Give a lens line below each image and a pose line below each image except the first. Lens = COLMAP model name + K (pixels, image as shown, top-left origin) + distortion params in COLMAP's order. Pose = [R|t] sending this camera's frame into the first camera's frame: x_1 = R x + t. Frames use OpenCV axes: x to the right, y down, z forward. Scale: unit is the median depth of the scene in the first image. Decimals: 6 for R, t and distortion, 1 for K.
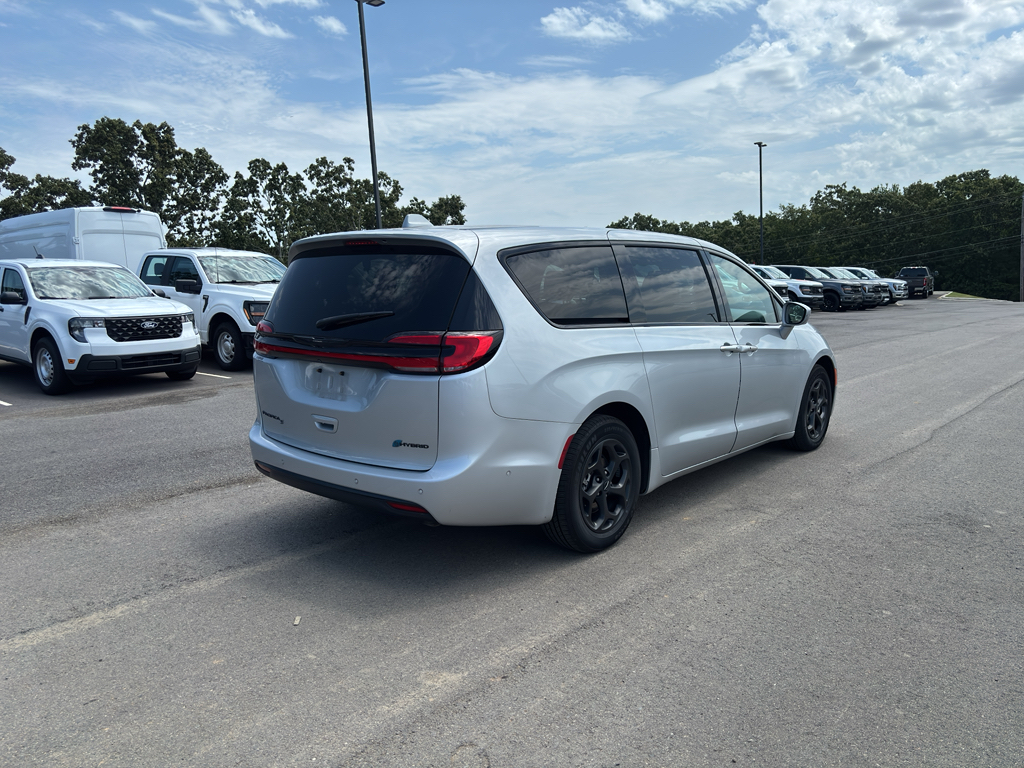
lens RADIAL K [[785.4, 0, 517.2], [0, 785.4, 388.4], [0, 0, 1]] dist [0.020233, -0.002553]
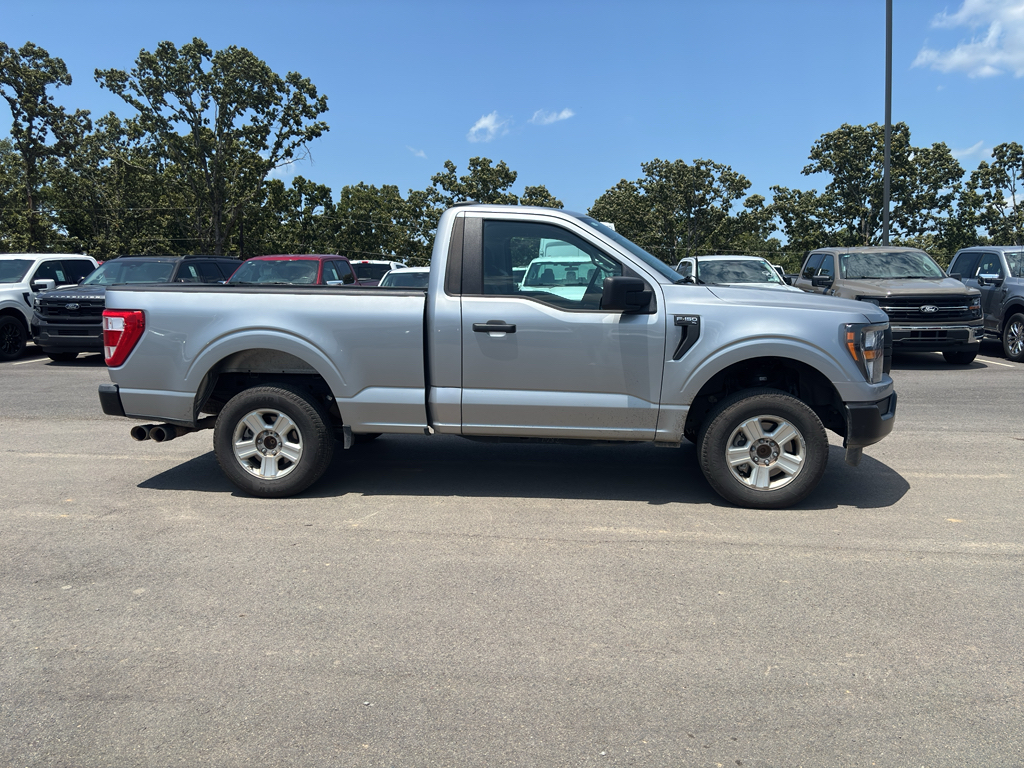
lens RADIAL K [[783.0, 0, 516.5], [0, 783.0, 380.6], [0, 0, 1]] dist [0.014841, 0.002418]
pose [[0.562086, 0.105105, -0.820373, 0.116791], [-0.114736, 0.992211, 0.048508, -0.009910], [0.819082, 0.066861, 0.569767, 0.070309]]
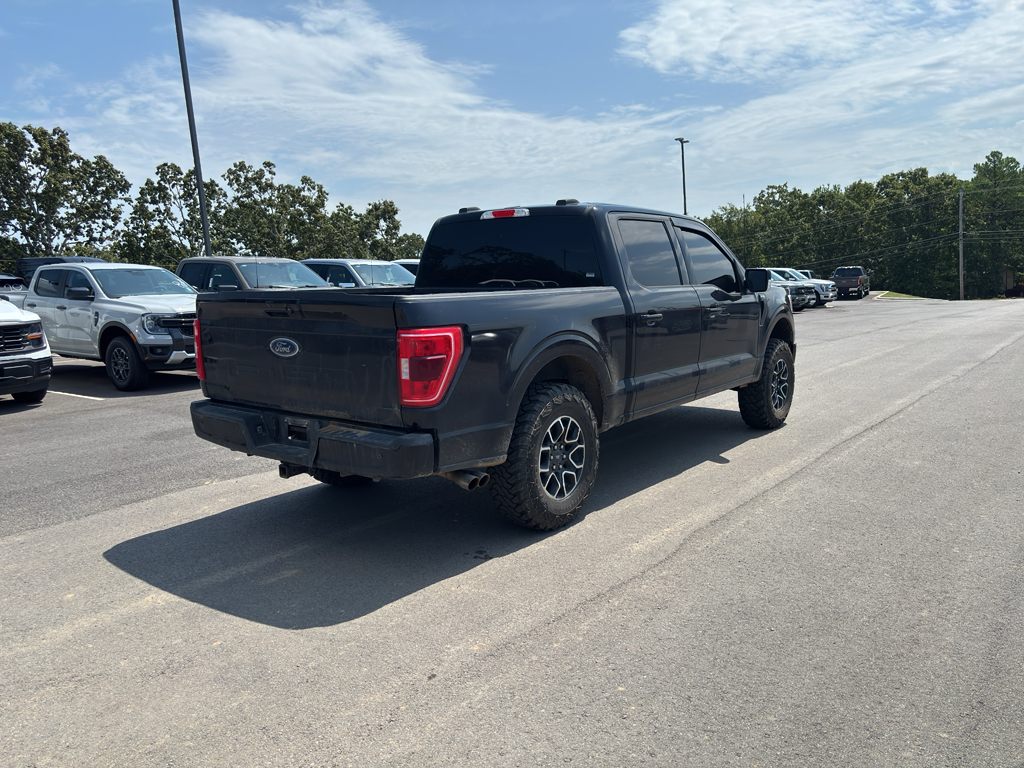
lens RADIAL K [[775.3, 0, 513.5], [0, 775.3, 401.9], [0, 0, 1]] dist [0.017971, 0.001539]
pose [[0.999011, -0.022893, 0.038128, 0.045272], [0.022437, 0.999672, 0.012340, -0.007484], [-0.038398, -0.011472, 0.999197, 0.048916]]
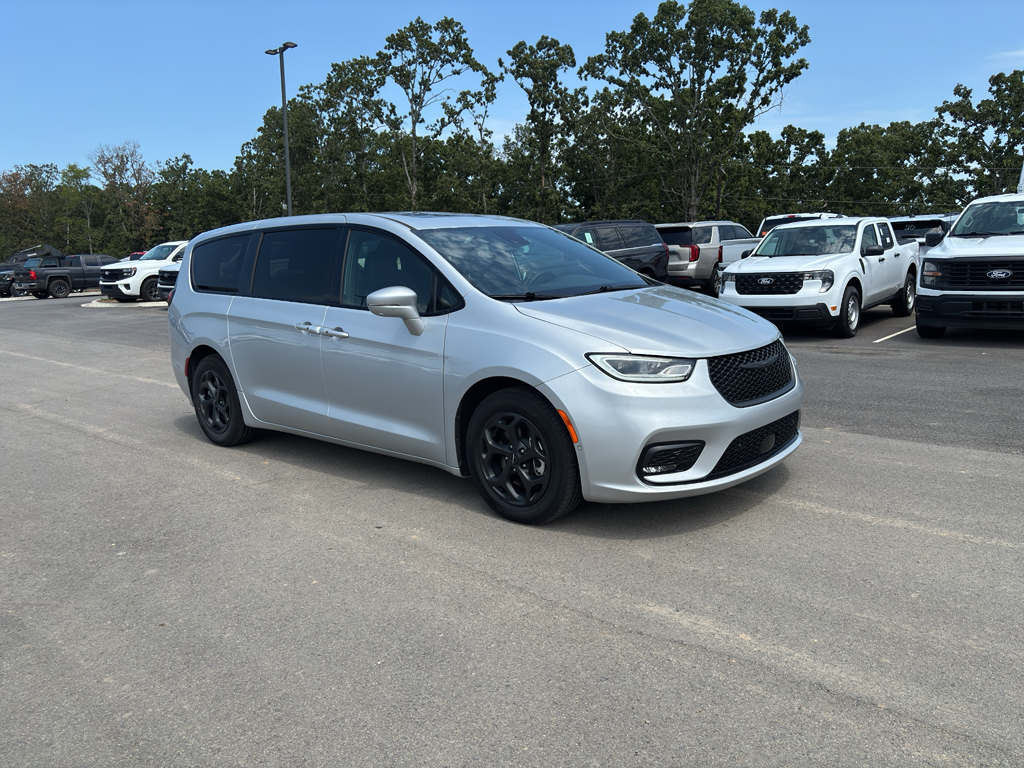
lens RADIAL K [[775.3, 0, 513.5], [0, 775.3, 401.9], [0, 0, 1]] dist [0.017971, 0.001539]
pose [[-0.027195, 0.196151, -0.980197, 0.109306], [-0.099335, 0.975176, 0.197902, -0.015947], [0.994682, 0.102749, -0.007035, 0.111102]]
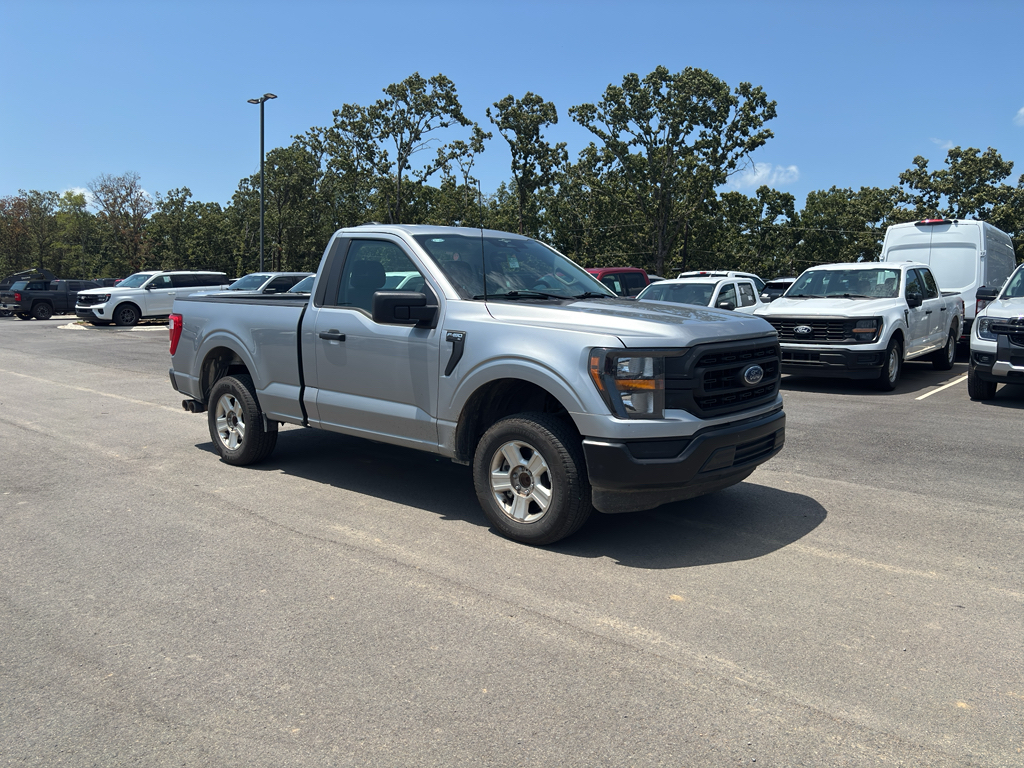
lens RADIAL K [[785.4, 0, 517.2], [0, 785.4, 388.4], [0, 0, 1]] dist [0.020233, -0.002553]
pose [[-0.024742, 0.124303, -0.991936, 0.139527], [-0.140622, 0.981941, 0.126558, -0.020045], [0.989754, 0.142620, -0.006815, 0.139136]]
